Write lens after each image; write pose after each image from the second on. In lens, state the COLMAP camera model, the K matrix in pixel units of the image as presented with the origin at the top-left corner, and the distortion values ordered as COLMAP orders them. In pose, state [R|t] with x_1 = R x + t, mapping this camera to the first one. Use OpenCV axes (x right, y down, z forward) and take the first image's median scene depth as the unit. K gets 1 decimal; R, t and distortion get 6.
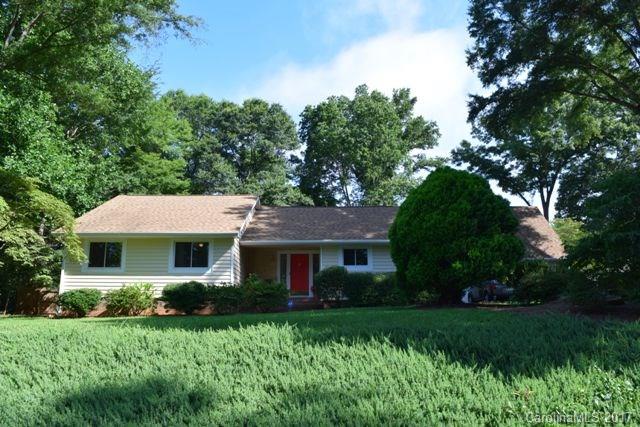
lens RADIAL K [[501.5, 0, 320.0], [0, 501.5, 213.5], [0, 0, 1]] dist [-0.103383, 0.036178]
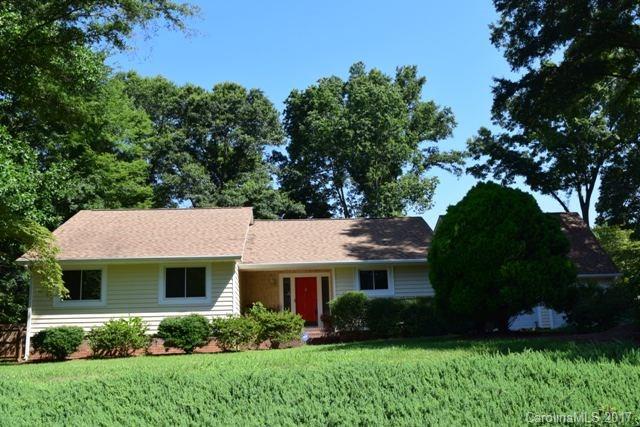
lens RADIAL K [[644.0, 0, 320.0], [0, 644.0, 213.5], [0, 0, 1]] dist [-0.070752, -0.003374]
pose [[0.998941, -0.018495, 0.042125, -0.034232], [0.018713, 0.999814, -0.004766, -0.012040], [-0.042029, 0.005549, 0.999101, -0.050293]]
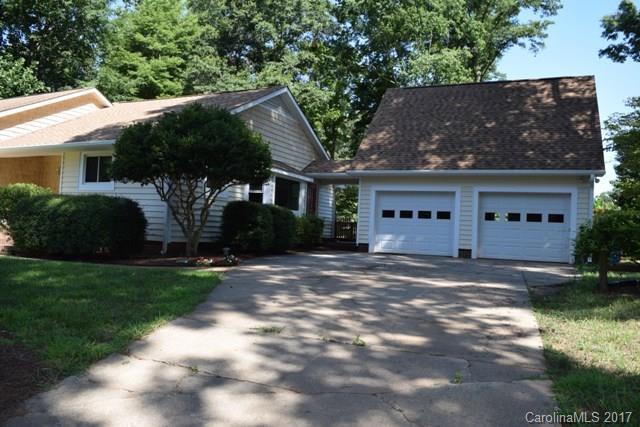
lens RADIAL K [[501.5, 0, 320.0], [0, 501.5, 213.5], [0, 0, 1]] dist [-0.103383, 0.036178]
pose [[0.904035, 0.030657, -0.426357, 0.323565], [0.043281, 0.985734, 0.162651, 0.031509], [0.425261, -0.165496, 0.889811, 0.282025]]
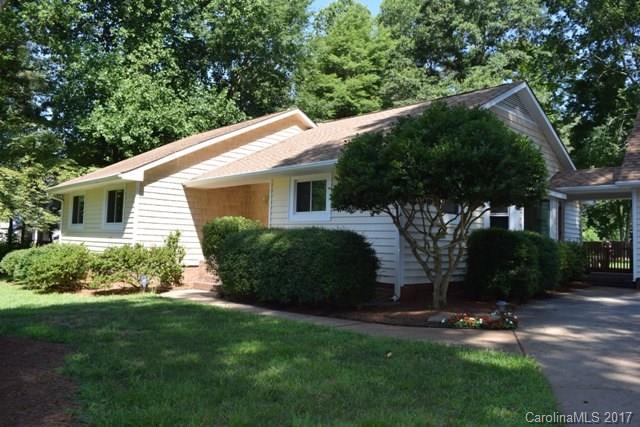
lens RADIAL K [[501.5, 0, 320.0], [0, 501.5, 213.5], [0, 0, 1]] dist [-0.103383, 0.036178]
pose [[0.688424, -0.020464, -0.725020, 0.258741], [0.125827, 0.987815, 0.091594, 0.033575], [0.714311, -0.154282, 0.682610, 0.323552]]
